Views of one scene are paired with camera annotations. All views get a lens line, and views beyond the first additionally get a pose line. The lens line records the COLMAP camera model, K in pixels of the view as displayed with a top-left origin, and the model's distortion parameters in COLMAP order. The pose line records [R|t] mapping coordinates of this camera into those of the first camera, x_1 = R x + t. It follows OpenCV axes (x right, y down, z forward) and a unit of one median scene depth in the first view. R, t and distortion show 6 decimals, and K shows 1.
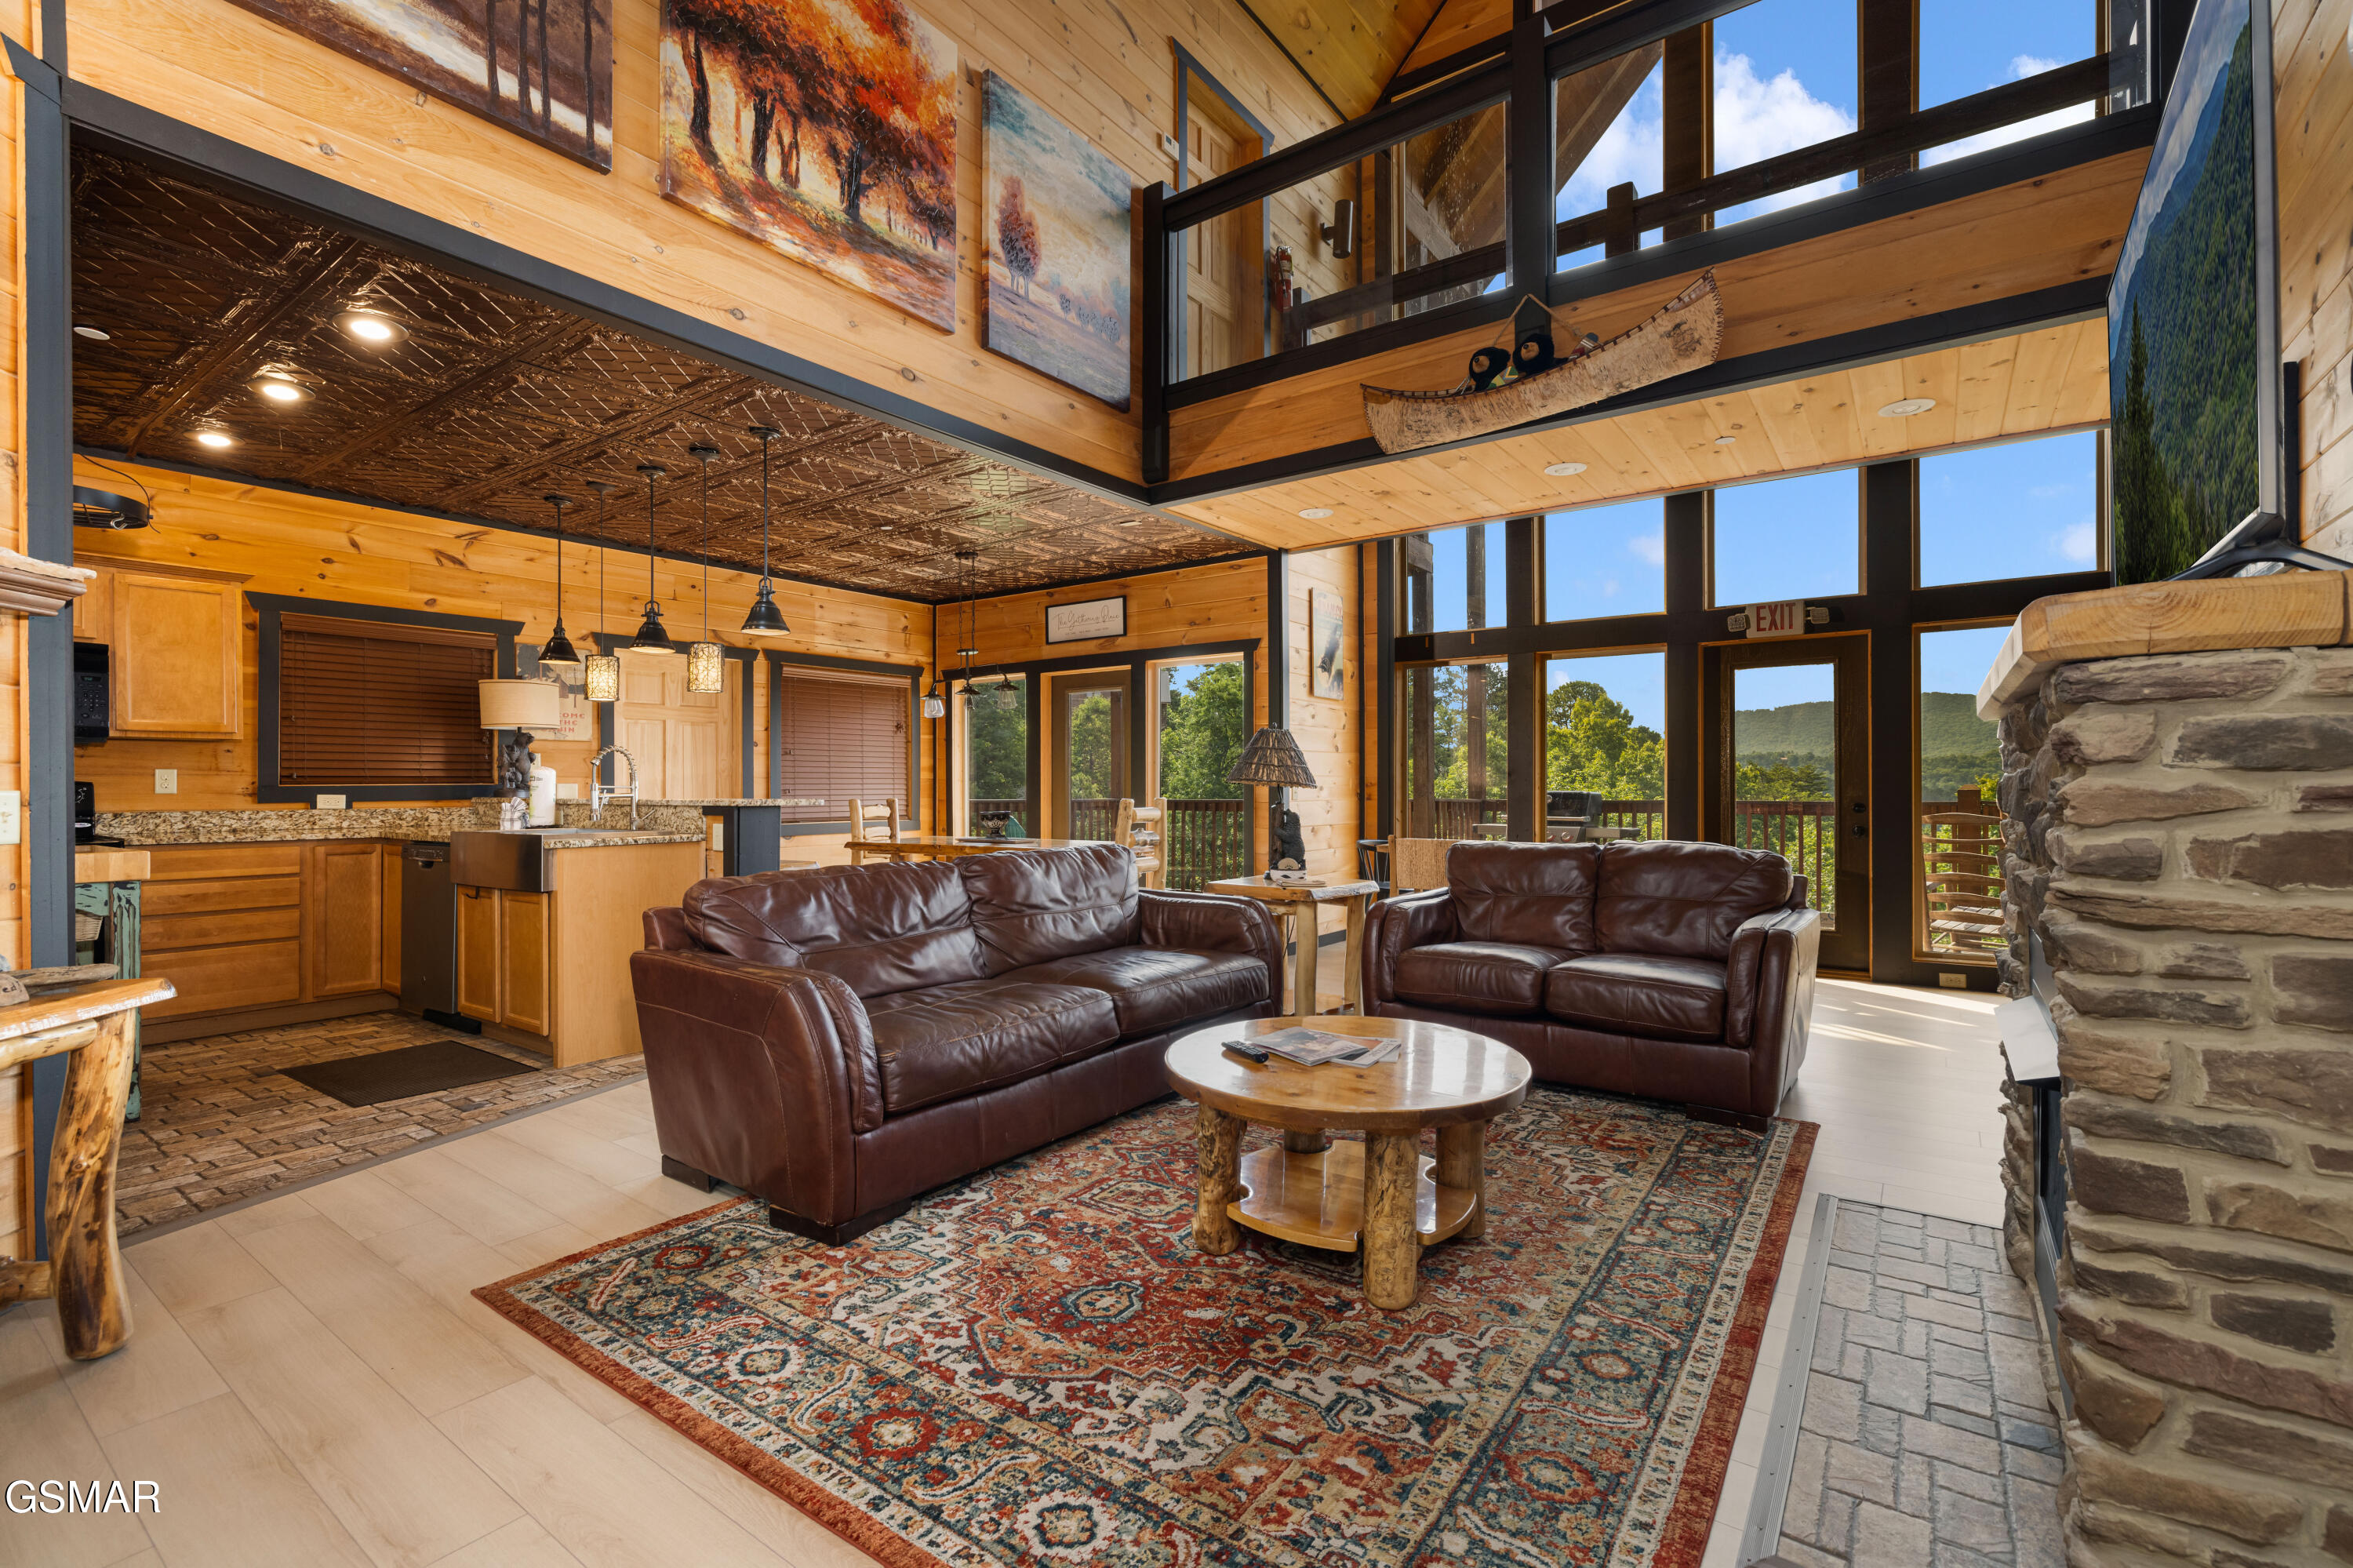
lens RADIAL K [[1031.7, 0, 1216.7], [0, 1031.7, 782.8], [0, 0, 1]] dist [0.000058, 0.000204]
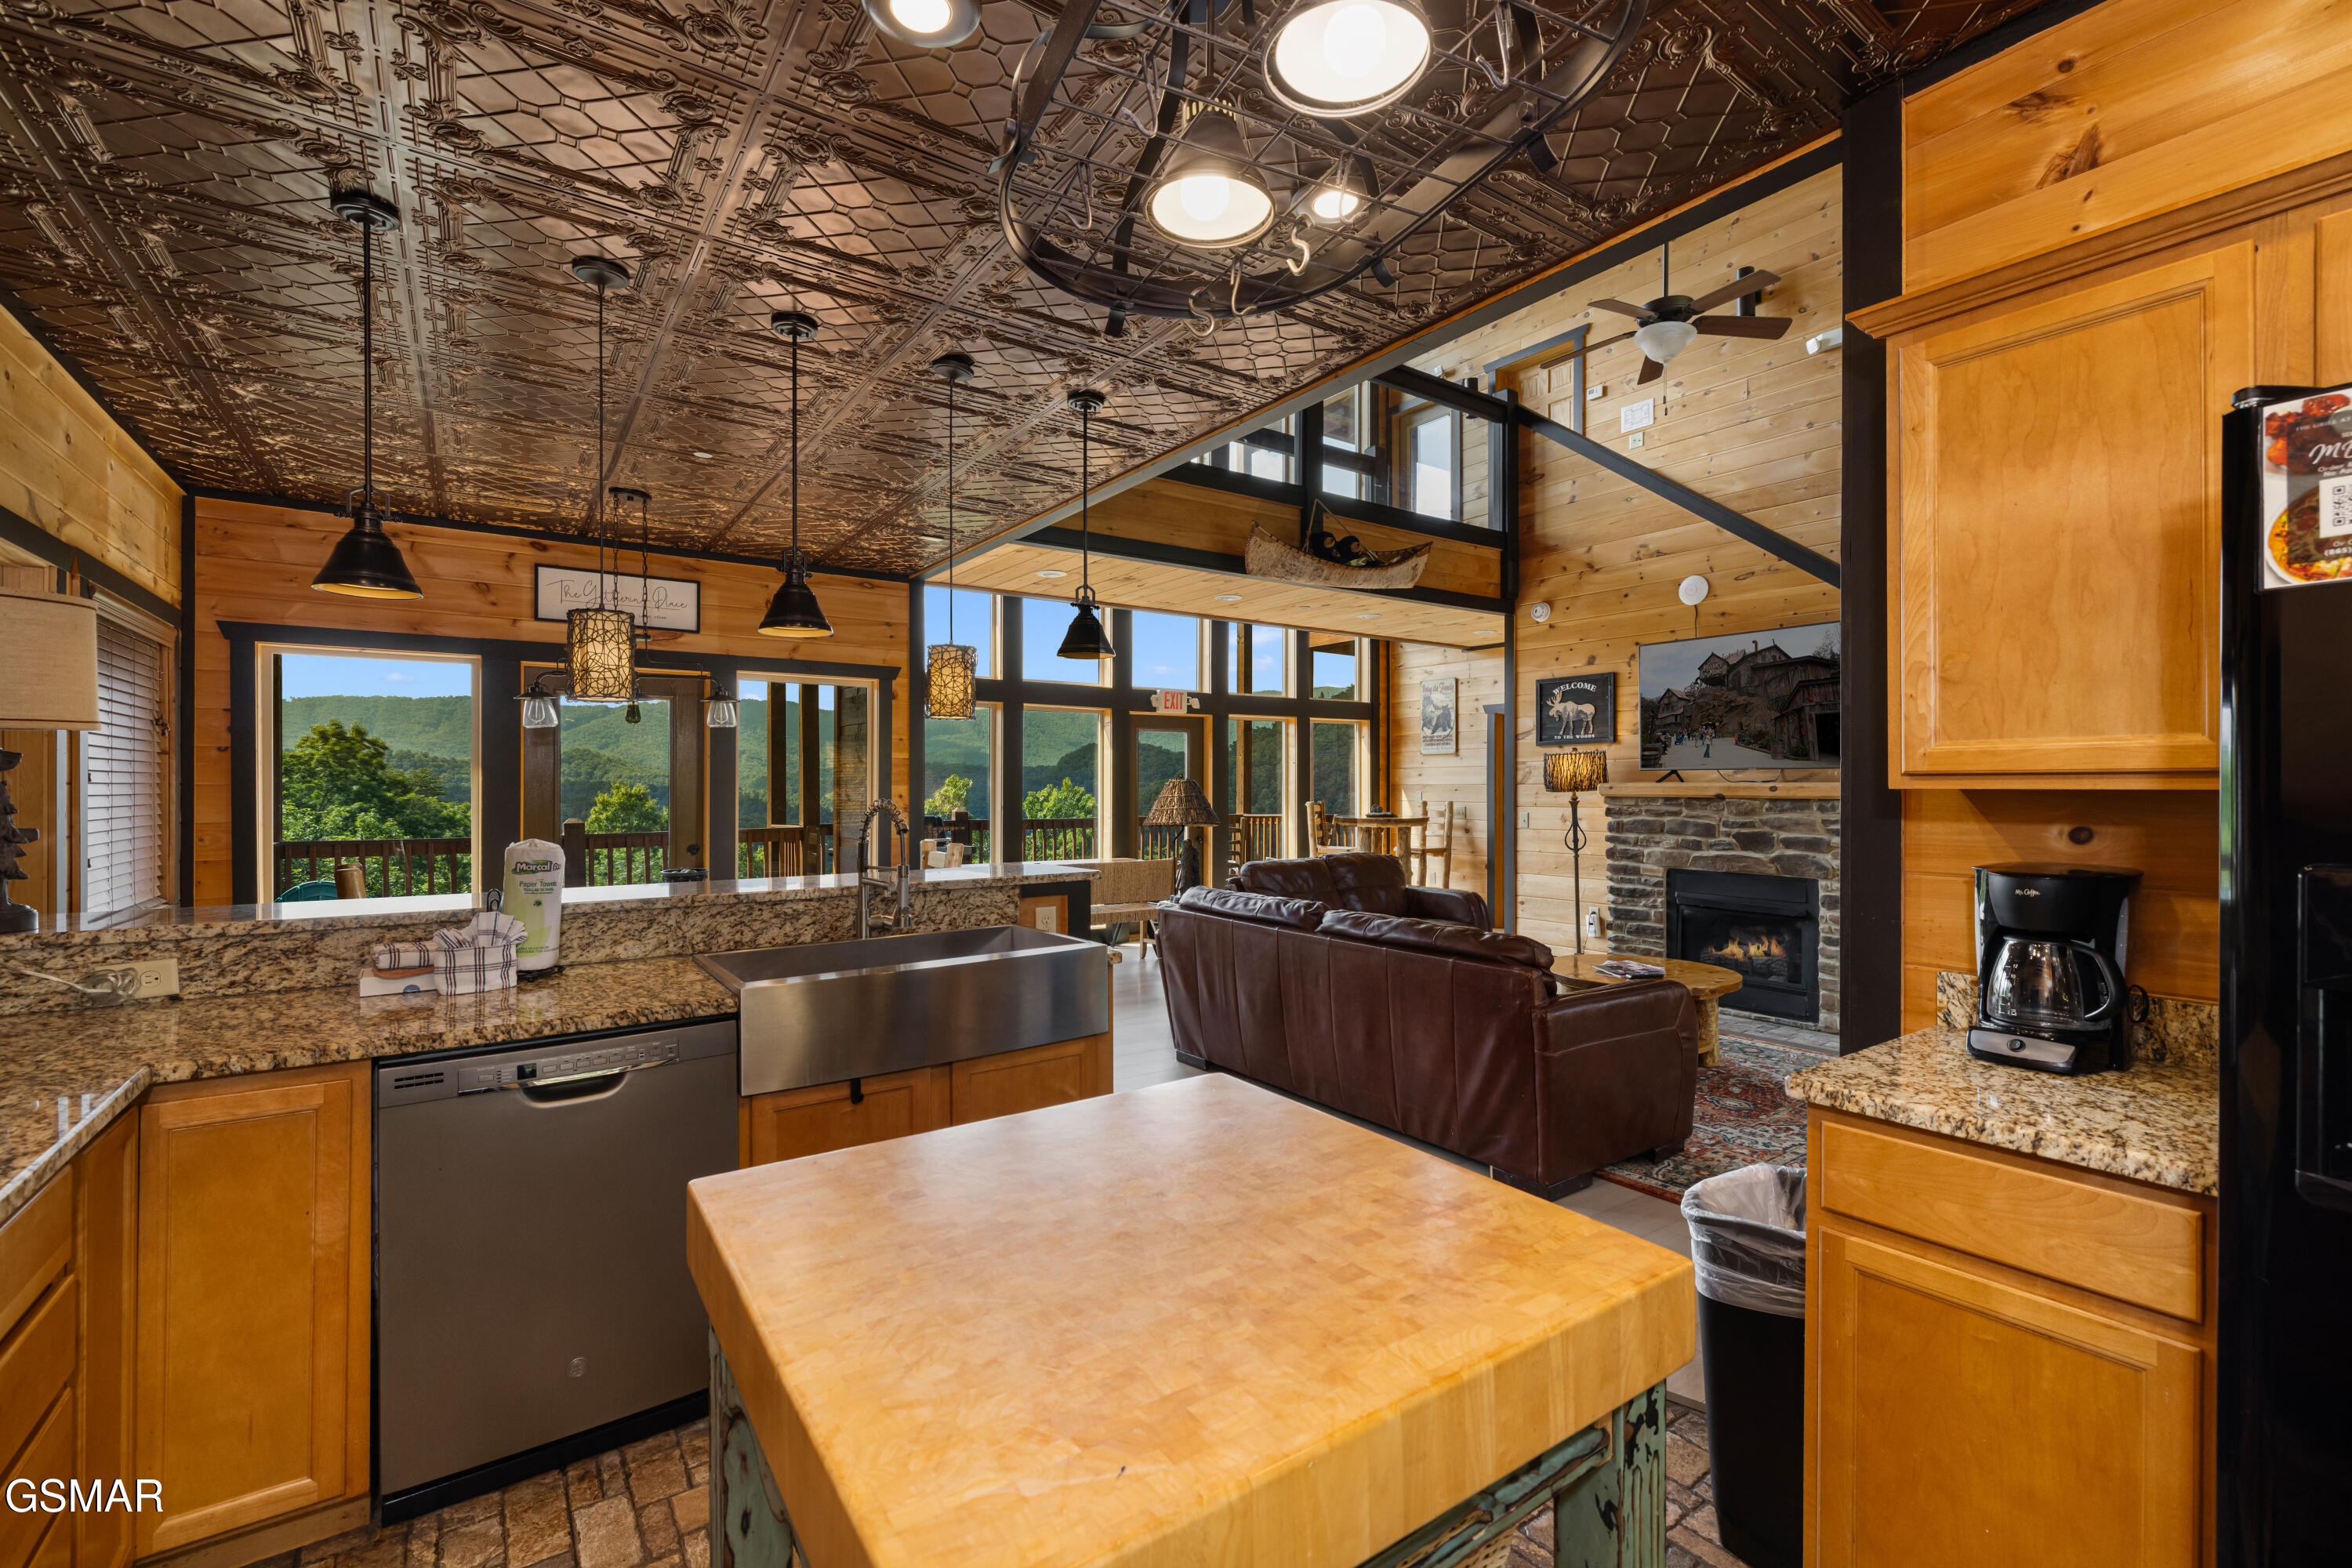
lens RADIAL K [[999.2, 0, 1188.2], [0, 999.2, 780.0], [0, 0, 1]] dist [0.000870, -0.000193]
pose [[0.340333, 0.008966, 0.940262, -1.468538], [-0.003922, 0.999959, -0.008115, -0.058879], [-0.940297, -0.000926, 0.340354, 0.866604]]
